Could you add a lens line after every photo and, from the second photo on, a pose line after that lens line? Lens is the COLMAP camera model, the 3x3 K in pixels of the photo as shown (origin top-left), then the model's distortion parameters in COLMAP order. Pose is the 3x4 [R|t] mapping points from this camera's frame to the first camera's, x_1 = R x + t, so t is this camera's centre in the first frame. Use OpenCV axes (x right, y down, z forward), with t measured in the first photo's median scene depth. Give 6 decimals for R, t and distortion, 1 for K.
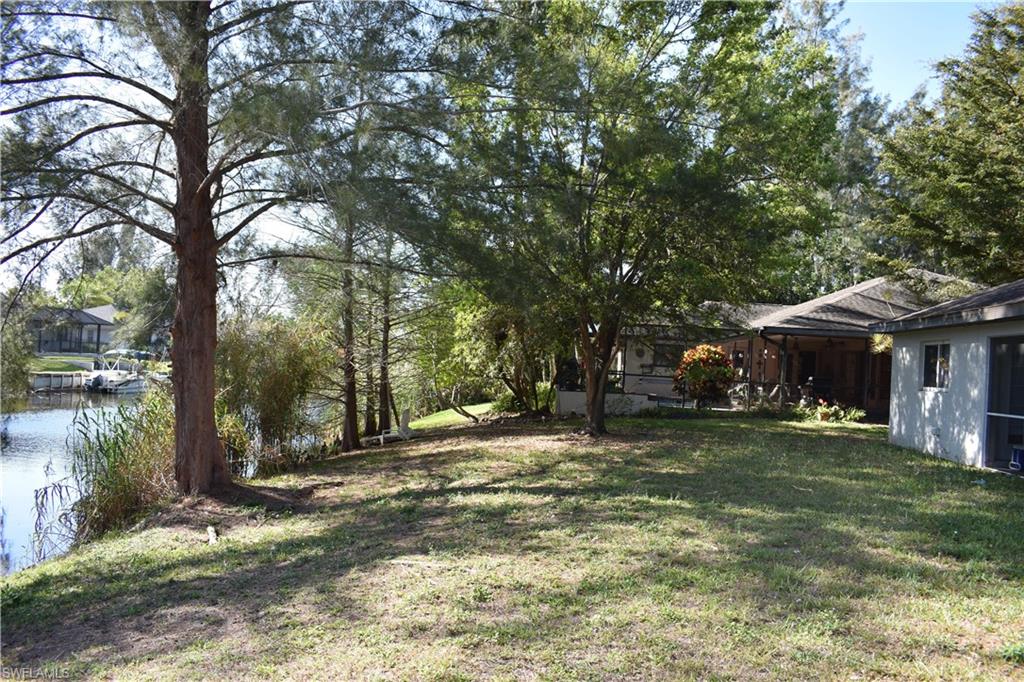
lens RADIAL K [[797.1, 0, 512.0], [0, 797.1, 341.0], [0, 0, 1]] dist [-0.078425, -0.004014]
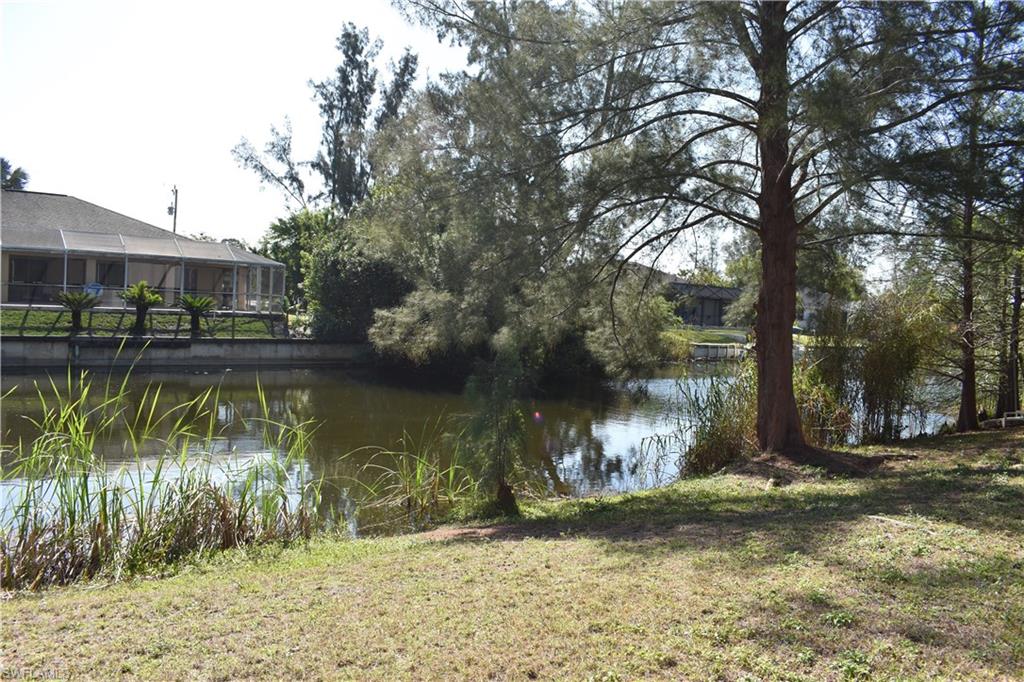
lens RADIAL K [[845.3, 0, 530.5], [0, 845.3, 338.4], [0, 0, 1]] dist [-0.084736, 0.004102]
pose [[0.693865, 0.015847, -0.719931, 0.198920], [0.003004, 0.999685, 0.024900, 0.002443], [0.720099, -0.019440, 0.693599, -0.072196]]
